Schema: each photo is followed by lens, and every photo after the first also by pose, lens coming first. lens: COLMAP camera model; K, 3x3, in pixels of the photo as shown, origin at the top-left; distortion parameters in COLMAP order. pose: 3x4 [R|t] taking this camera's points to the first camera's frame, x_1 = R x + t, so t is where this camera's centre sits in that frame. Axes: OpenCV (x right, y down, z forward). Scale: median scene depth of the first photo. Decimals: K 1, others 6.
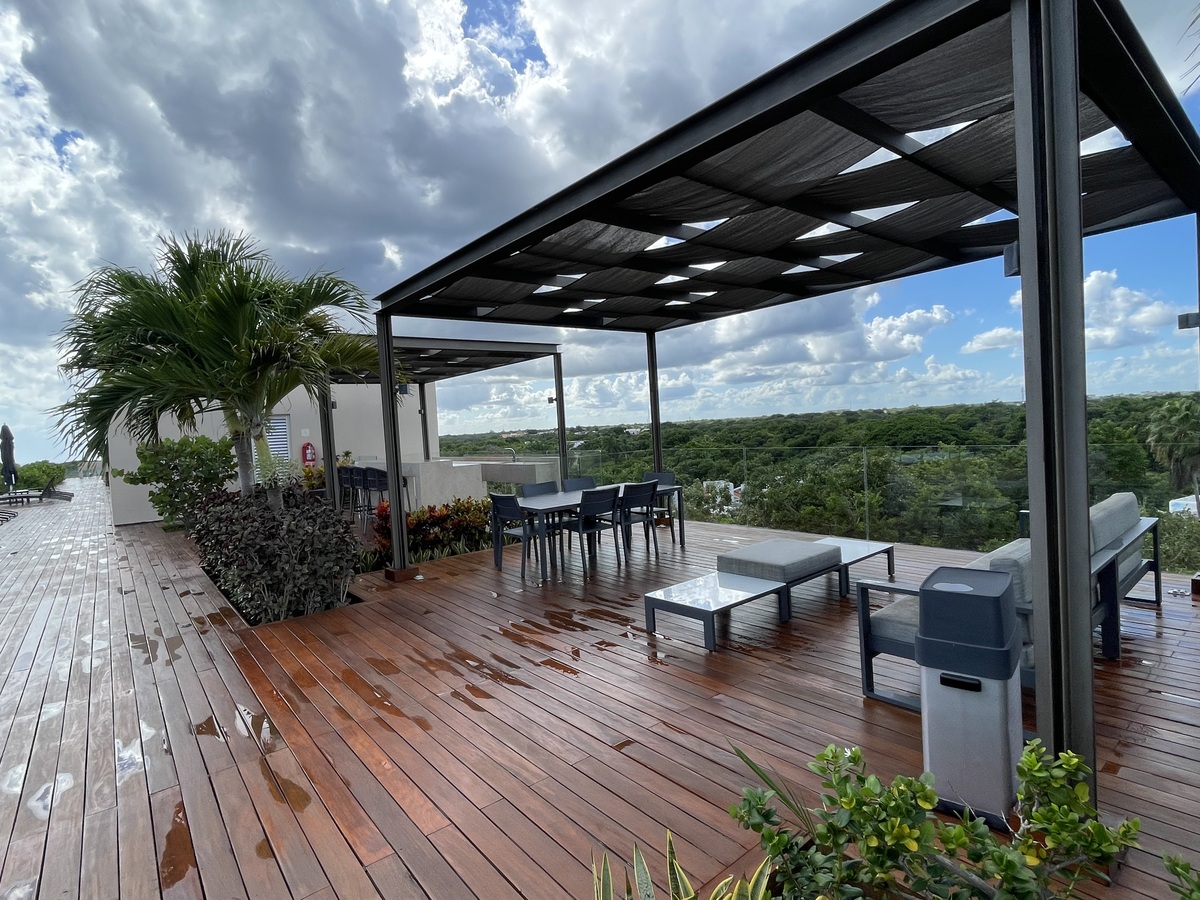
lens RADIAL K [[606.0, 0, 602.0], [0, 606.0, 450.6], [0, 0, 1]] dist [-0.003996, -0.001270]
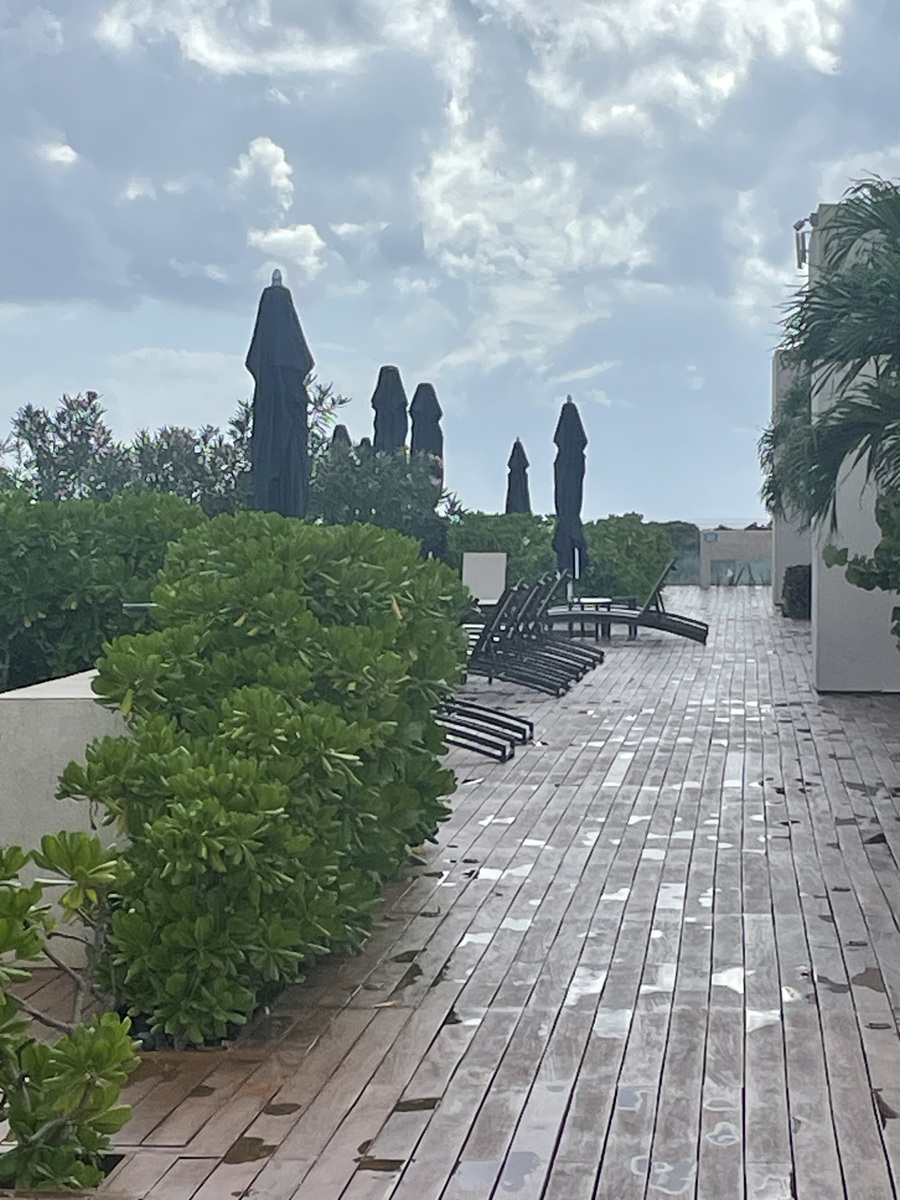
lens RADIAL K [[3763.5, 0, 449.7], [0, 3763.5, 599.1], [0, 0, 1]] dist [-0.834830, 0.000000]
pose [[0.718606, 0.081761, -0.690594, 0.695950], [-0.080077, 0.996187, 0.034616, -0.000395], [0.690791, 0.030425, 0.722414, -0.923386]]
